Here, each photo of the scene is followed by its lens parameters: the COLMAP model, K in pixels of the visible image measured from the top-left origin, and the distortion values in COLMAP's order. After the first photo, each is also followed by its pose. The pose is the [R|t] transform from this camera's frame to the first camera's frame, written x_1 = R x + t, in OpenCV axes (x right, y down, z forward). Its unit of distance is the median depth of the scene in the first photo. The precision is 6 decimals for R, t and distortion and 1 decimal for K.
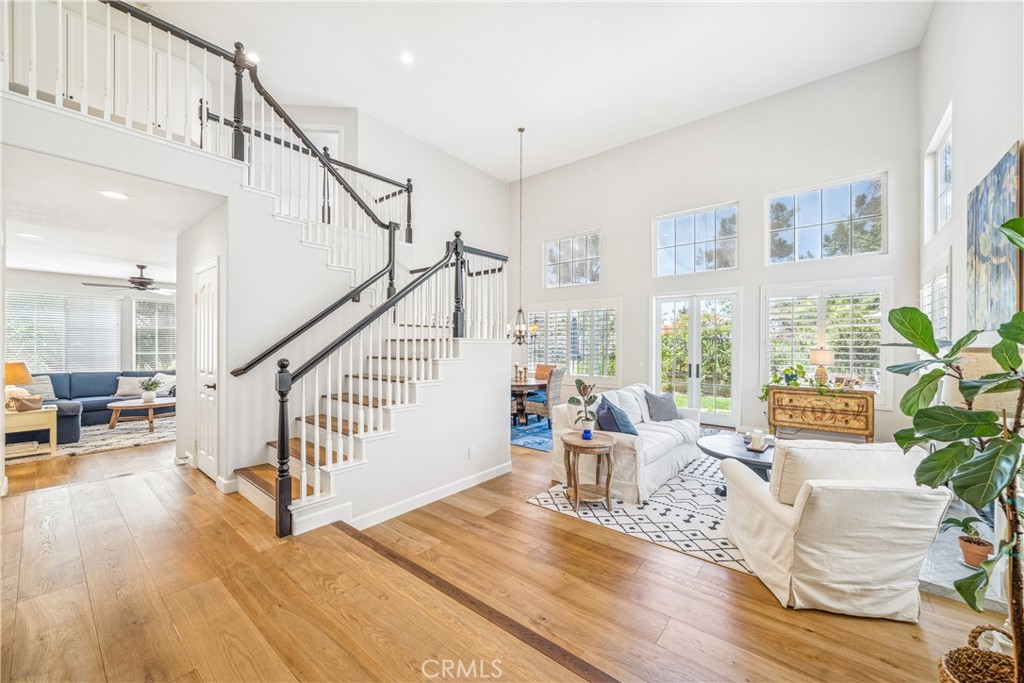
lens RADIAL K [[386.8, 0, 513.4], [0, 386.8, 344.4], [0, 0, 1]] dist [-0.000897, -0.000065]
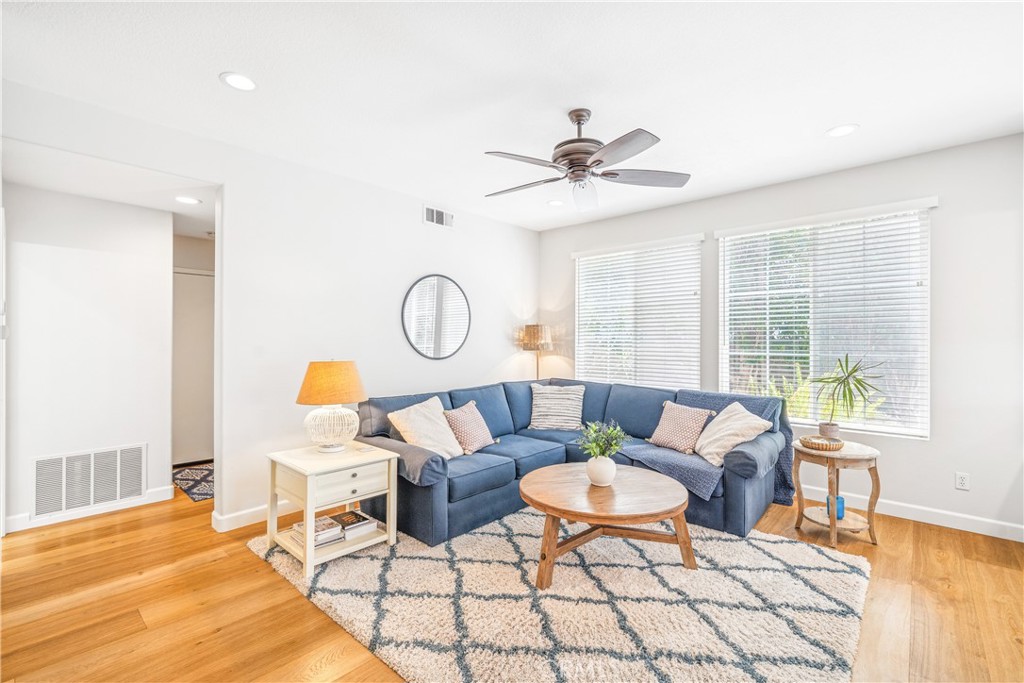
lens RADIAL K [[450.8, 0, 516.8], [0, 450.8, 345.9], [0, 0, 1]] dist [0.003905, 0.000570]
pose [[-0.036450, 0.003995, -0.999327, -0.533647], [-0.008252, 0.999957, 0.004298, 0.018191], [0.999301, 0.008404, -0.036415, 0.957138]]
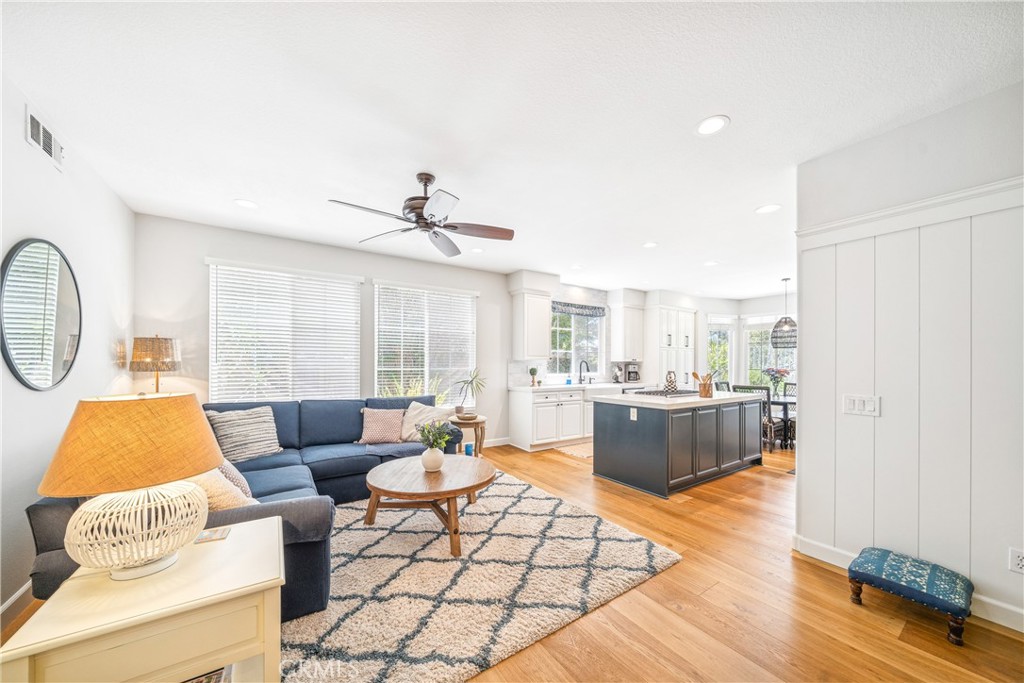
lens RADIAL K [[354.4, 0, 509.8], [0, 354.4, 361.0], [0, 0, 1]] dist [0.001294, -0.000053]
pose [[0.956099, -0.003901, -0.293019, -0.744697], [0.000414, 0.999928, -0.011961, 0.021805], [0.293044, 0.011315, 0.956032, 0.629738]]
